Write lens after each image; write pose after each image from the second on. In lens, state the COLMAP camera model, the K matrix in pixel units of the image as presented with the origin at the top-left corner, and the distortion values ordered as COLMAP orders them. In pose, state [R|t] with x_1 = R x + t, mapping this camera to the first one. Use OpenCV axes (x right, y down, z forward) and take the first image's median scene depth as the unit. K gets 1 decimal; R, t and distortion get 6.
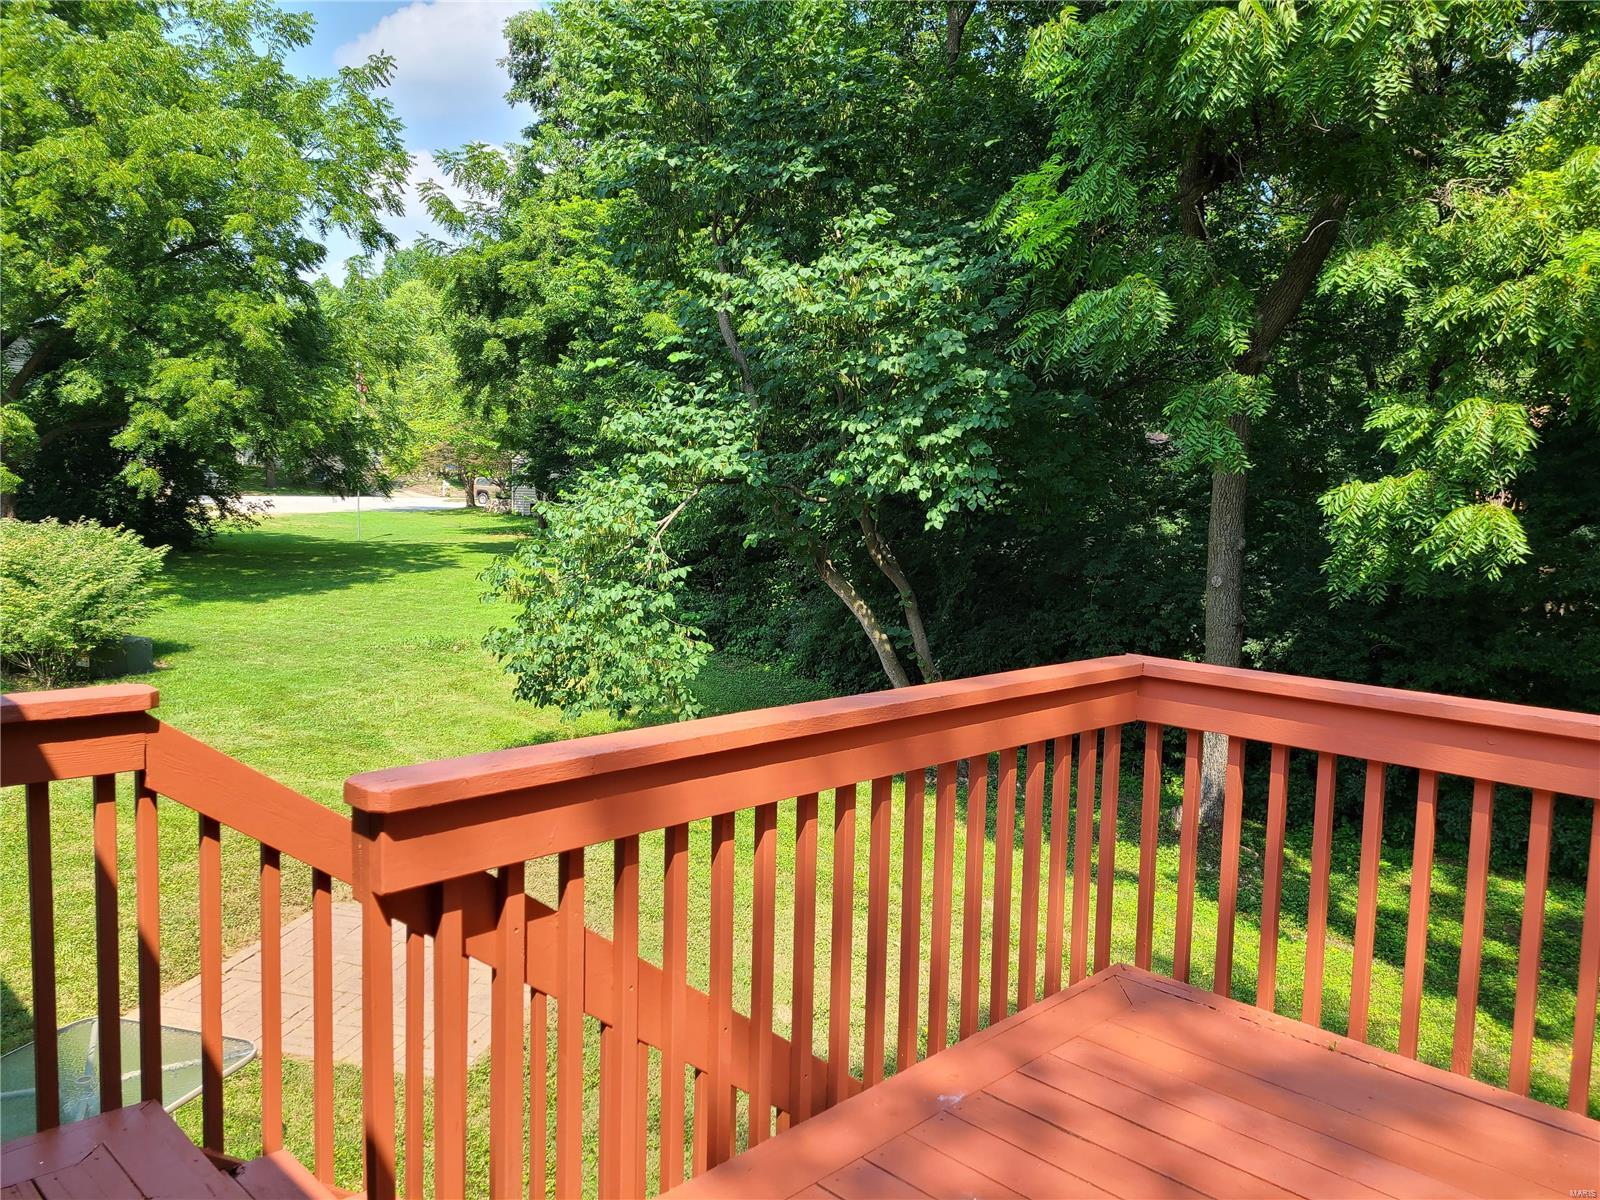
lens RADIAL K [[1202.2, 0, 805.1], [0, 1202.2, 599.5], [0, 0, 1]] dist [0.056807, -0.042448]
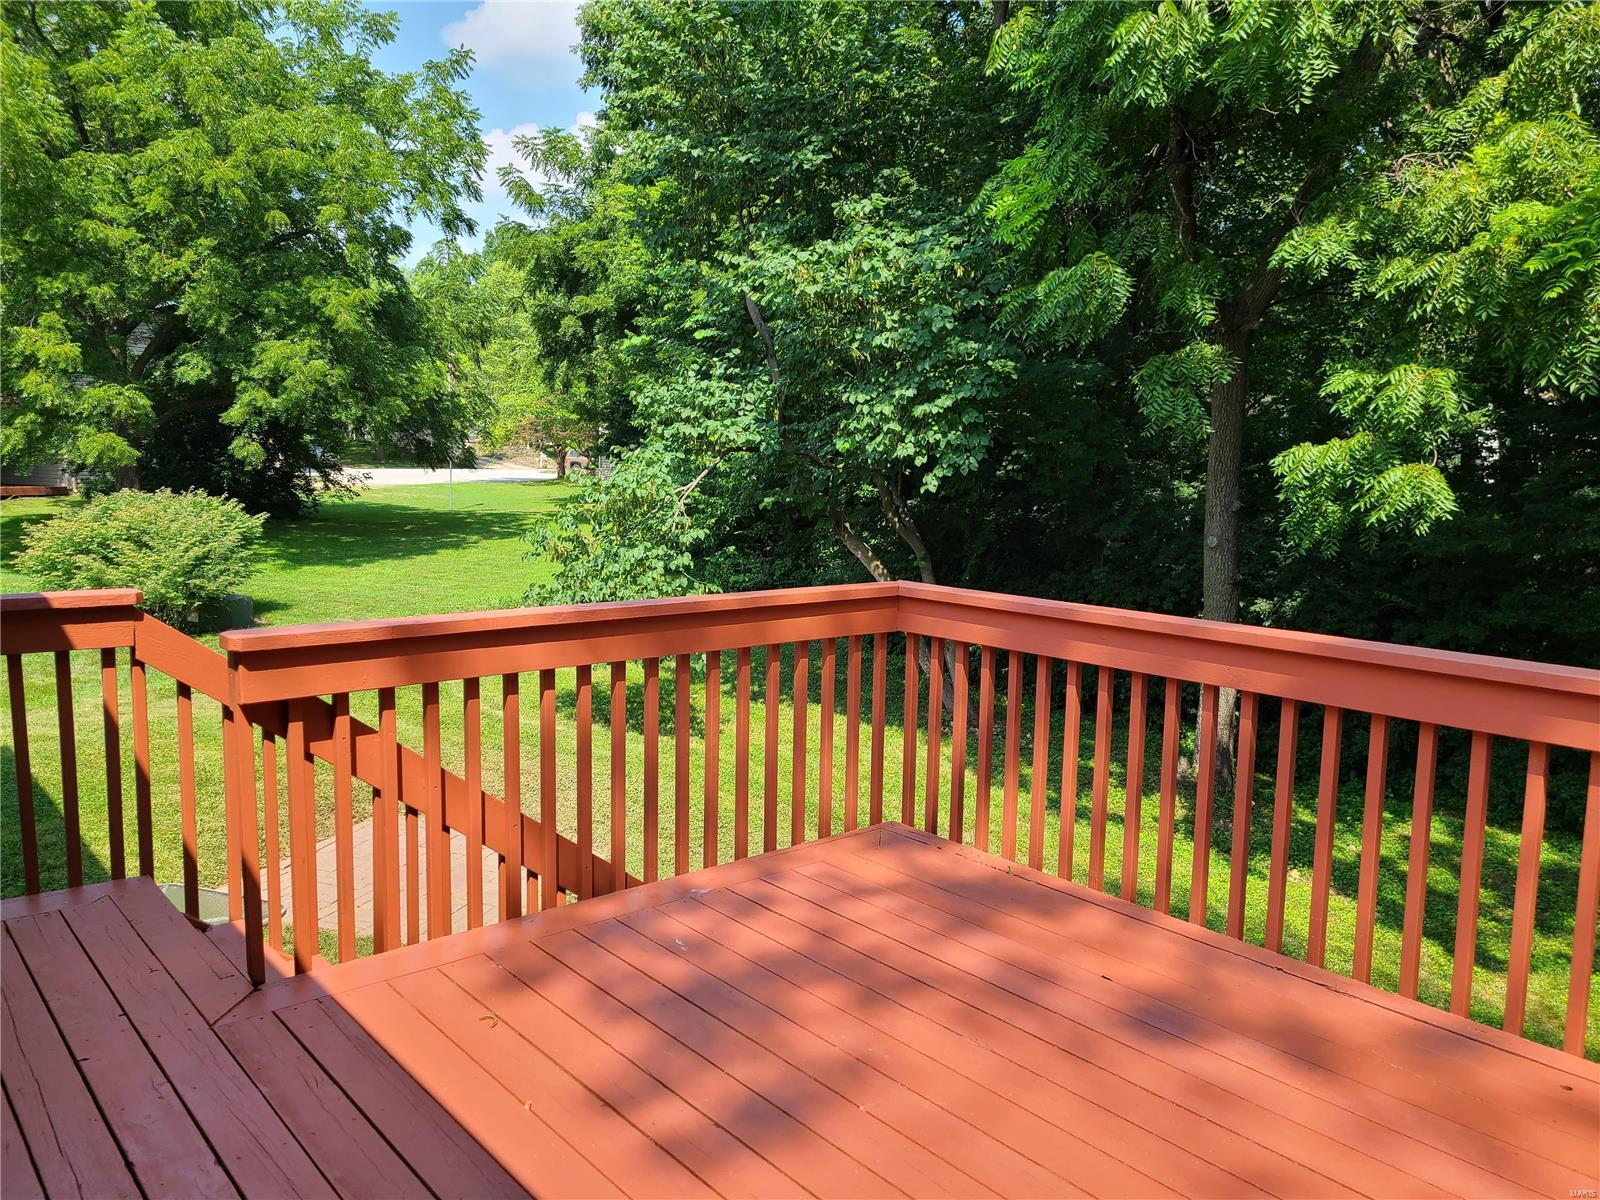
lens RADIAL K [[1202.2, 0, 794.8], [0, 1202.2, 600.7], [0, 0, 1]] dist [0.056807, -0.042448]
pose [[0.995976, 0.002964, -0.089577, 0.076293], [-0.000654, 0.999667, 0.025804, 0.009646], [0.089623, -0.025642, 0.995646, -0.076862]]
